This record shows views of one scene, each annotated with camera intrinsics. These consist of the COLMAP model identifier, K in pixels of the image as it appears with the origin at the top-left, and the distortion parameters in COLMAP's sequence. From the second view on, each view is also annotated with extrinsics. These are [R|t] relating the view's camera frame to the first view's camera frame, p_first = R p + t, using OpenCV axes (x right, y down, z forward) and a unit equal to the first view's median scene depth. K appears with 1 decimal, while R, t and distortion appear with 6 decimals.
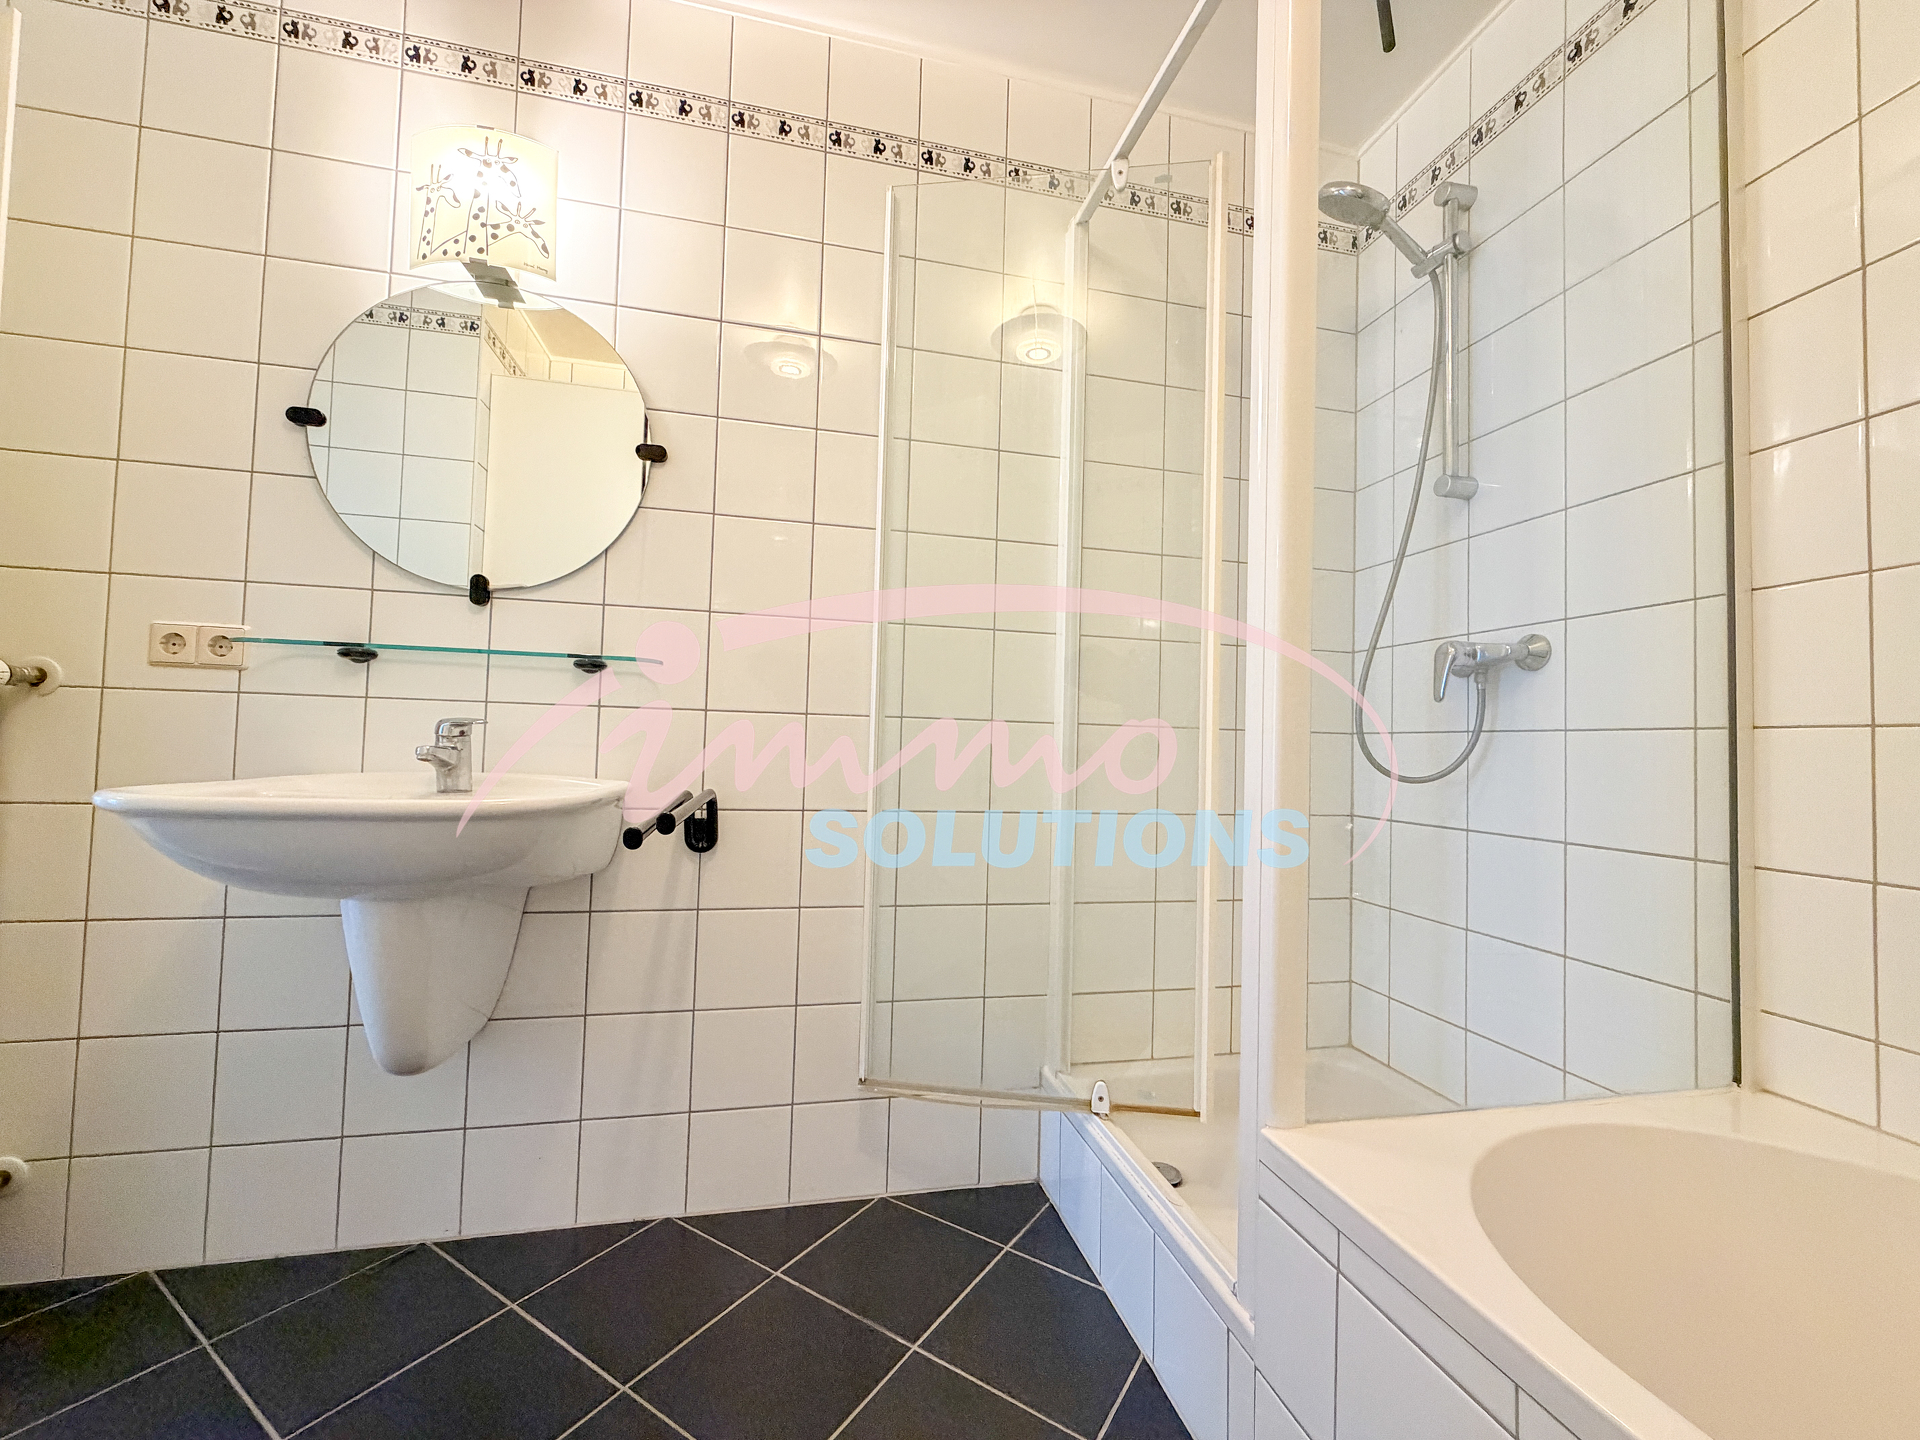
lens RADIAL K [[767.9, 0, 953.5], [0, 767.9, 720.7], [0, 0, 1]] dist [0.000163, 0.000173]
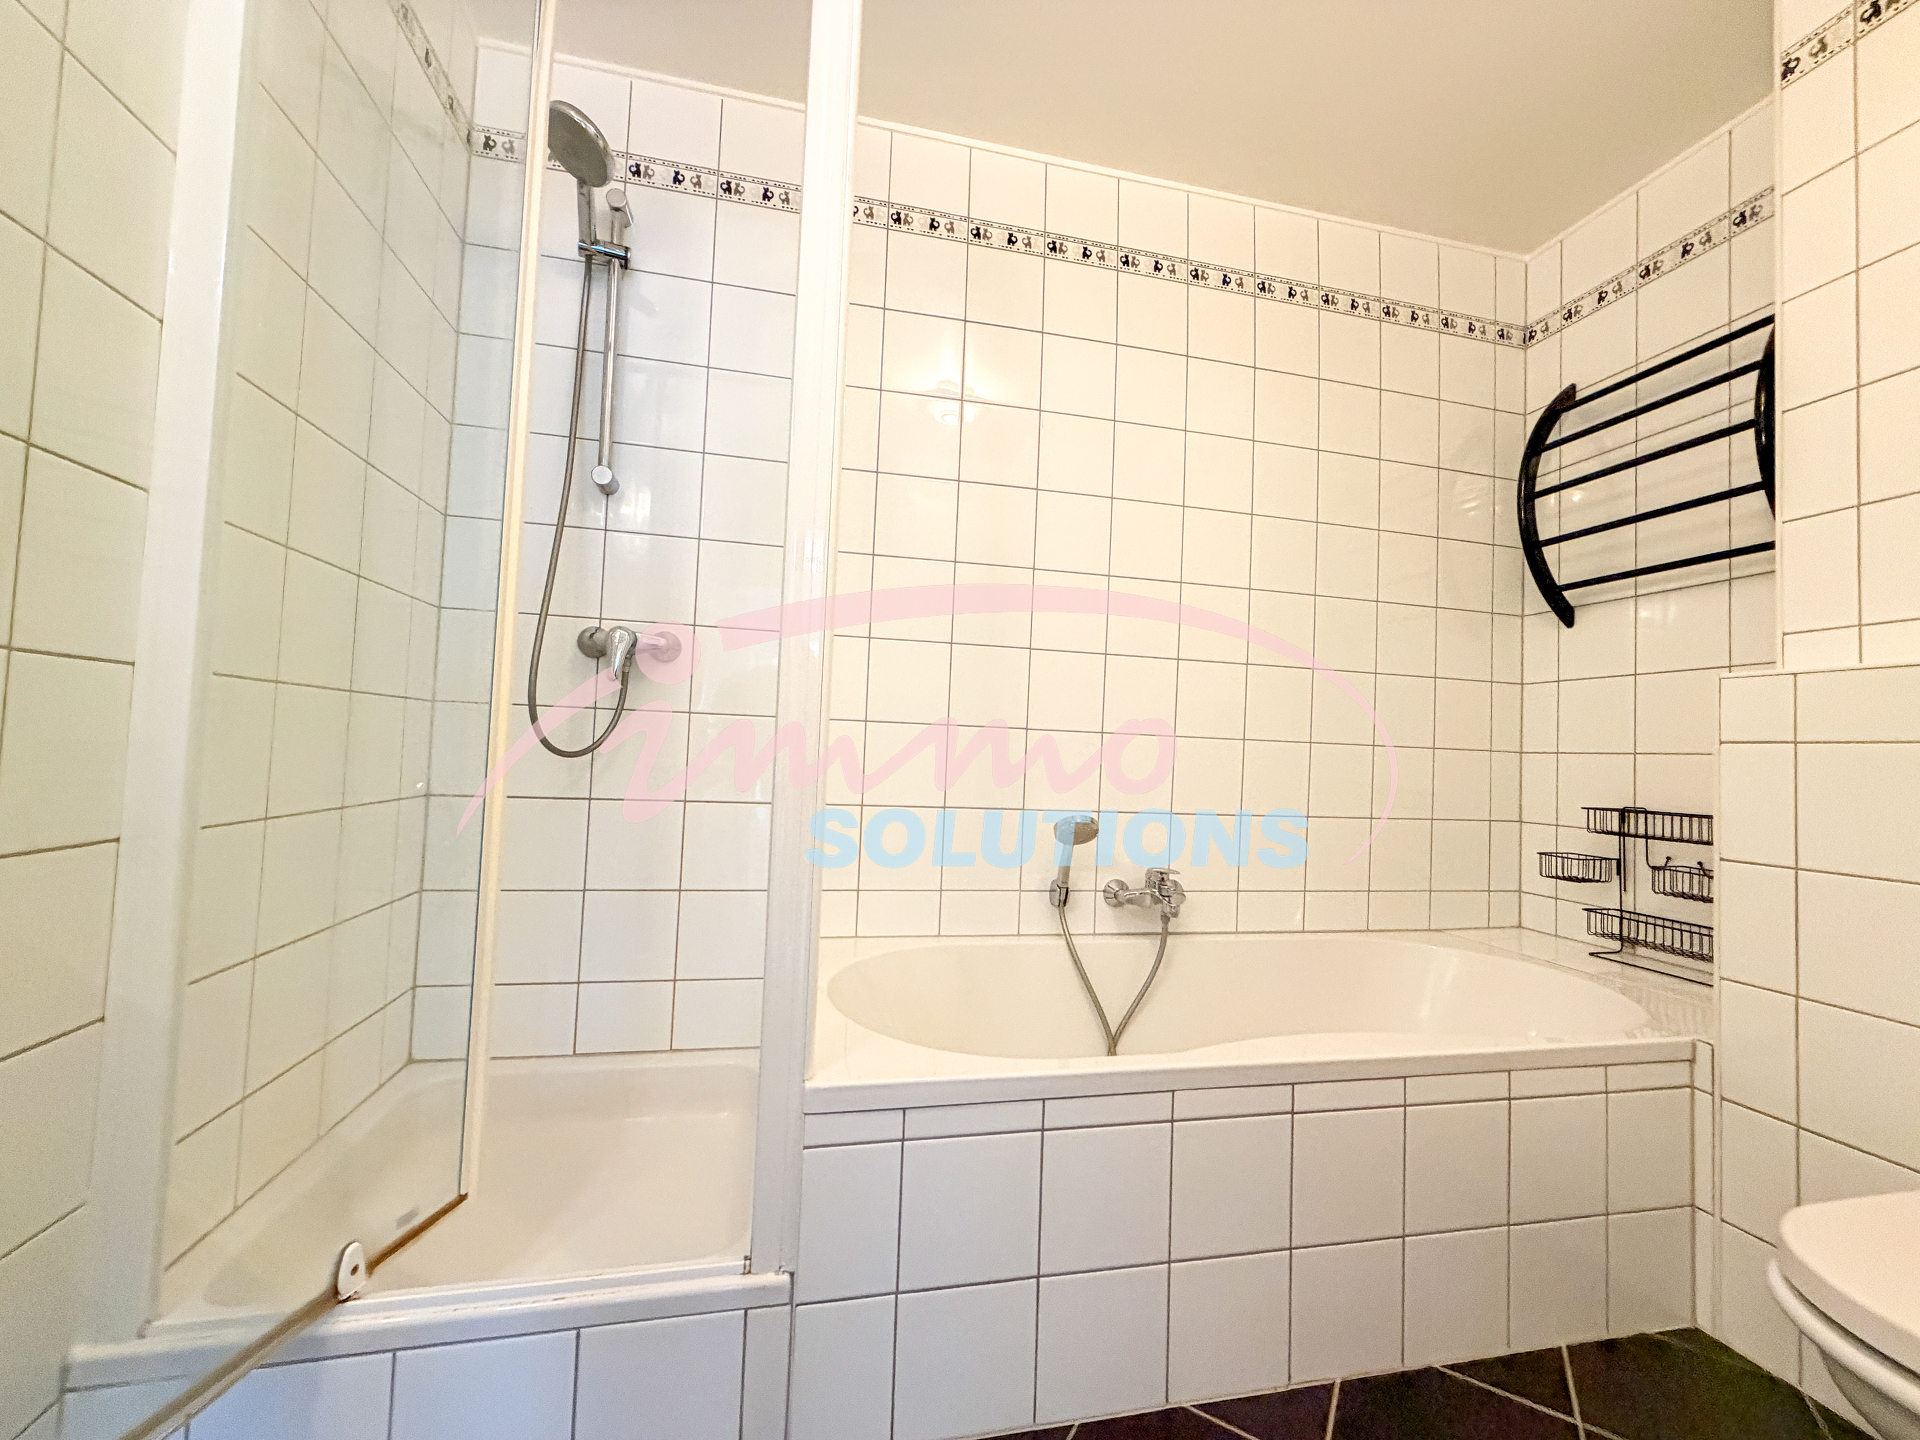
lens RADIAL K [[767.9, 0, 953.5], [0, 767.9, 720.7], [0, 0, 1]] dist [0.000163, 0.000173]
pose [[-0.004738, 0.012527, 0.999910, -0.439916], [-0.079595, 0.996744, -0.012864, 0.004830], [-0.996816, -0.079649, -0.003726, 0.522196]]
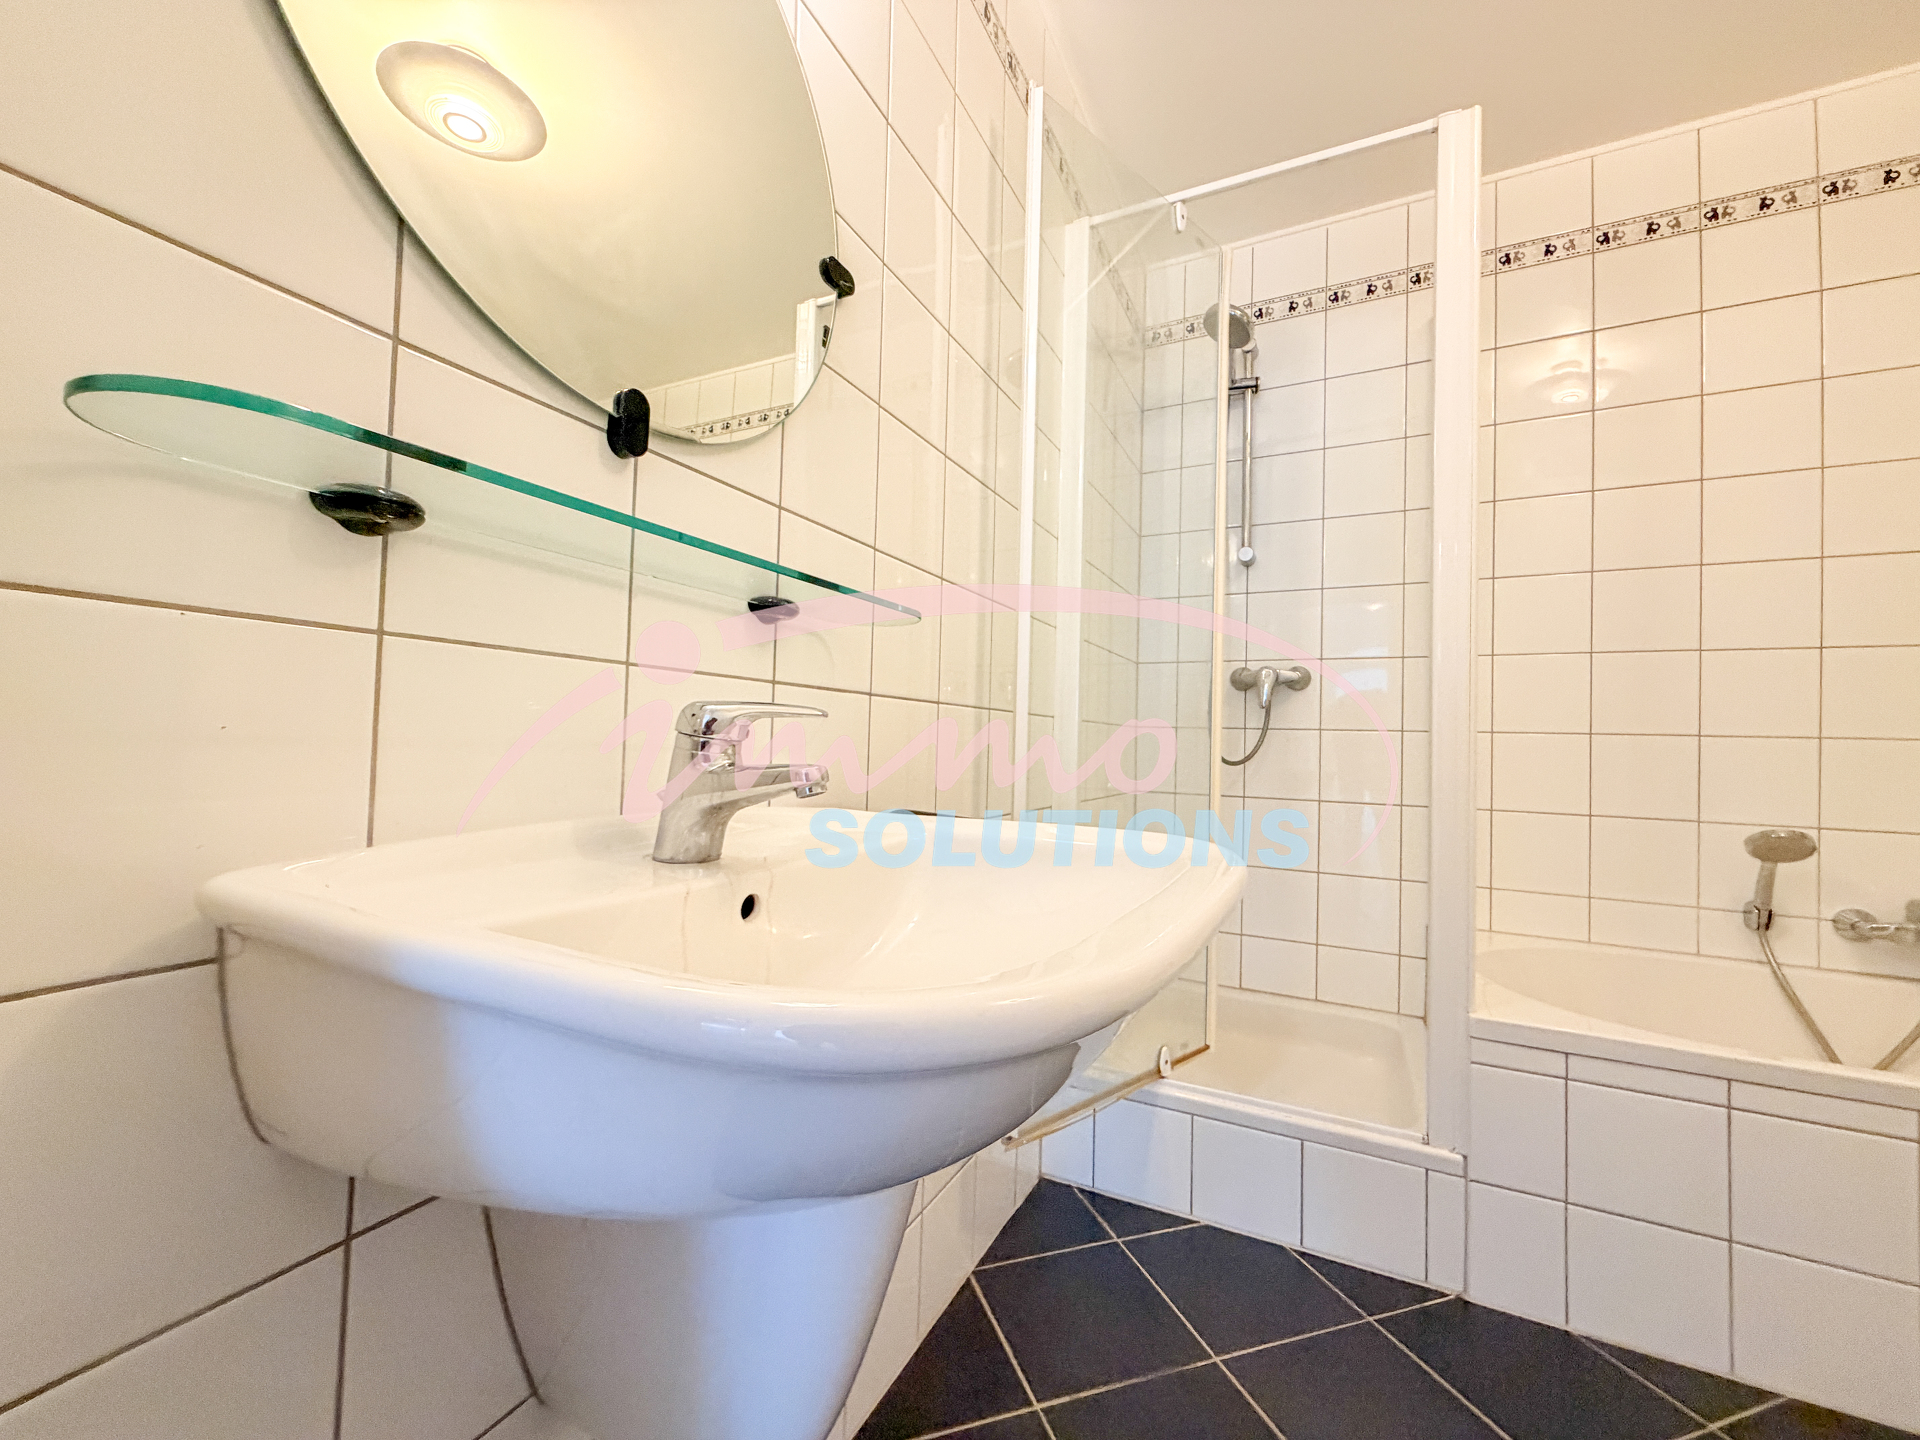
lens RADIAL K [[767.9, 0, 953.5], [0, 767.9, 720.7], [0, 0, 1]] dist [0.000163, 0.000173]
pose [[0.631779, 0.010112, 0.775083, -0.832737], [-0.039752, 0.999022, 0.019369, -0.007789], [-0.774129, -0.043048, 0.631563, 0.540211]]
